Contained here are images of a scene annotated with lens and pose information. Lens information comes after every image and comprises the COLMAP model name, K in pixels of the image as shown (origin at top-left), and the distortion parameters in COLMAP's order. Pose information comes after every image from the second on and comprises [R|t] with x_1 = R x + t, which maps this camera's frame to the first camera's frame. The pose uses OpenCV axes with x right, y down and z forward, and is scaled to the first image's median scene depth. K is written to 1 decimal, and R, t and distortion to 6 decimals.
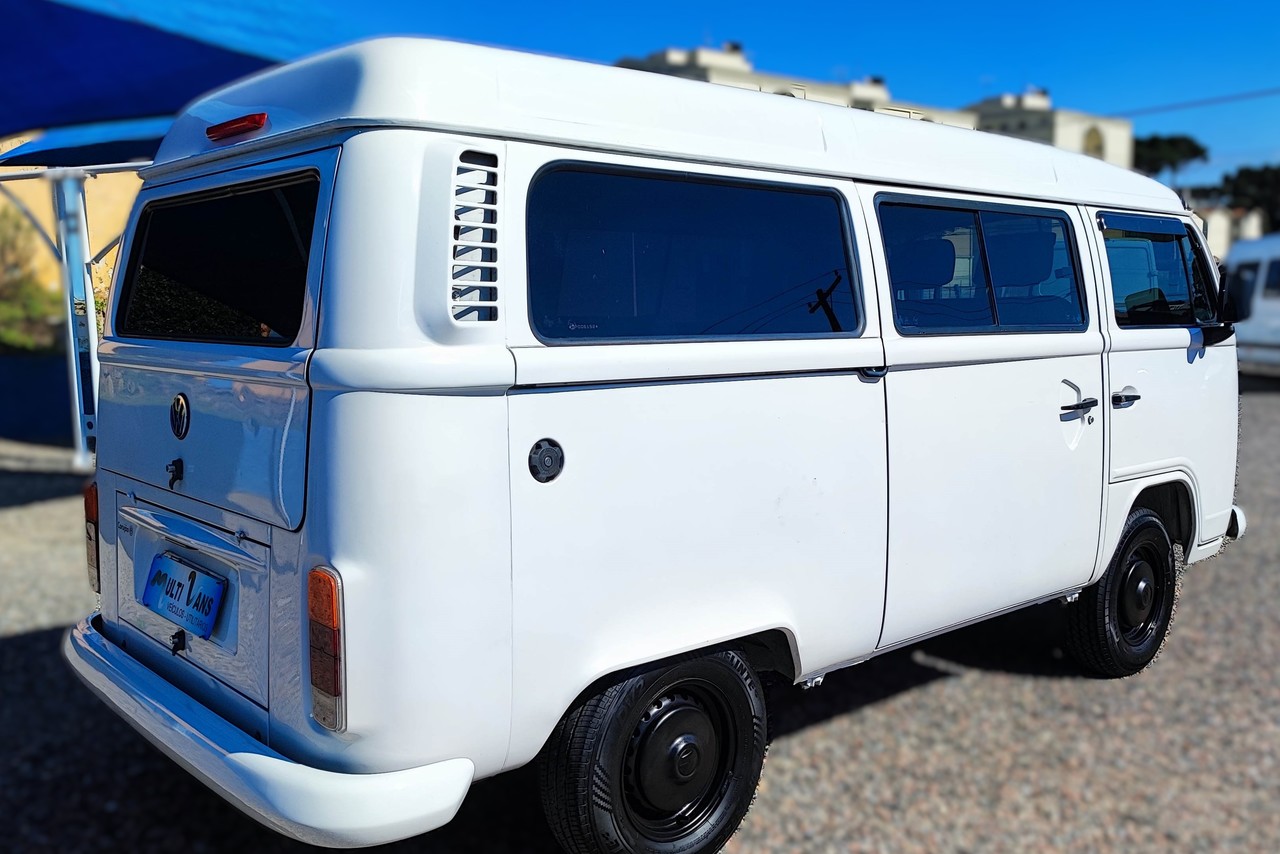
lens RADIAL K [[1176.6, 0, 632.2], [0, 1176.6, 393.2], [0, 0, 1]] dist [0.006731, 0.000000]
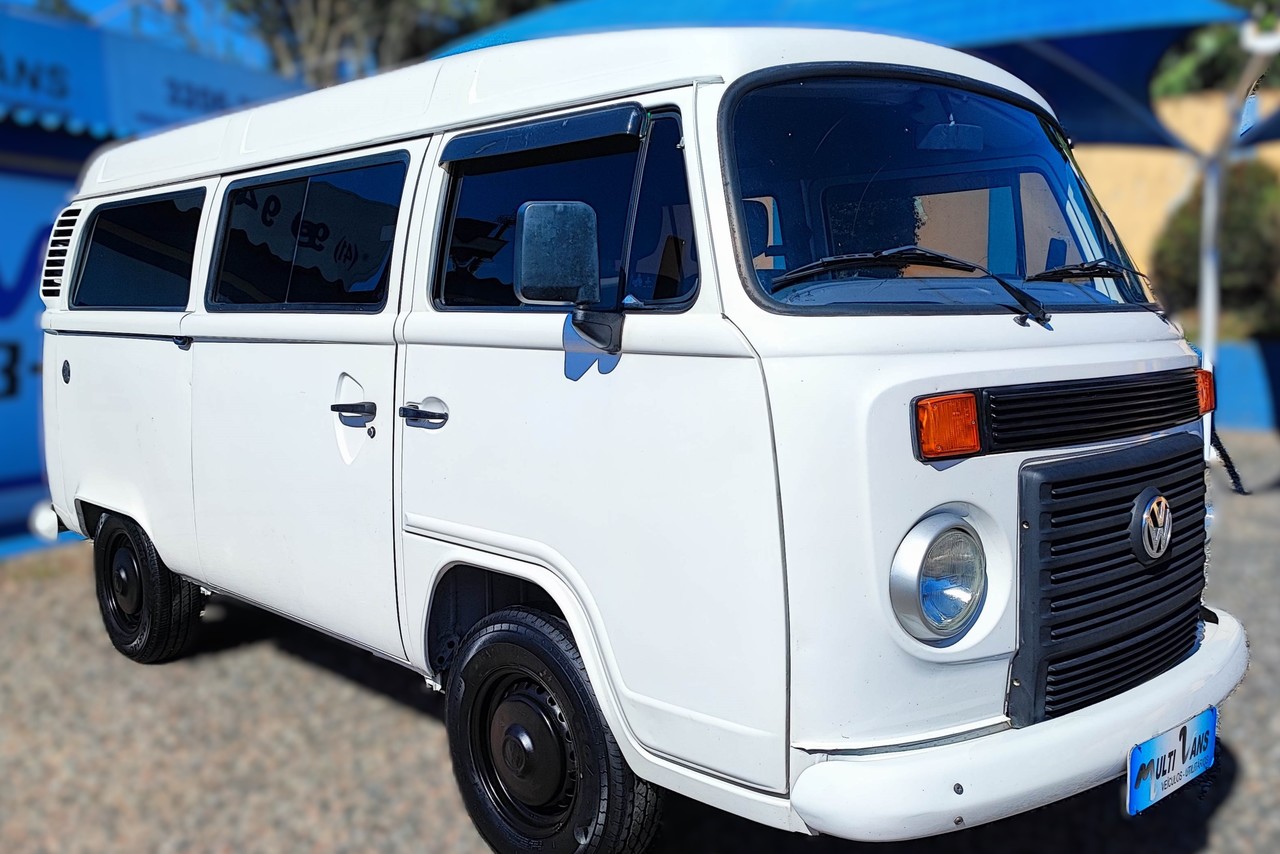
lens RADIAL K [[1281.4, 0, 638.0], [0, 1281.4, 428.7], [0, 0, 1]] dist [-0.059828, 0.000000]
pose [[0.010302, 0.101299, -0.994803, 1.189122], [-0.068709, 0.992576, 0.100361, -0.071589], [0.997584, 0.067318, 0.017186, 1.147204]]
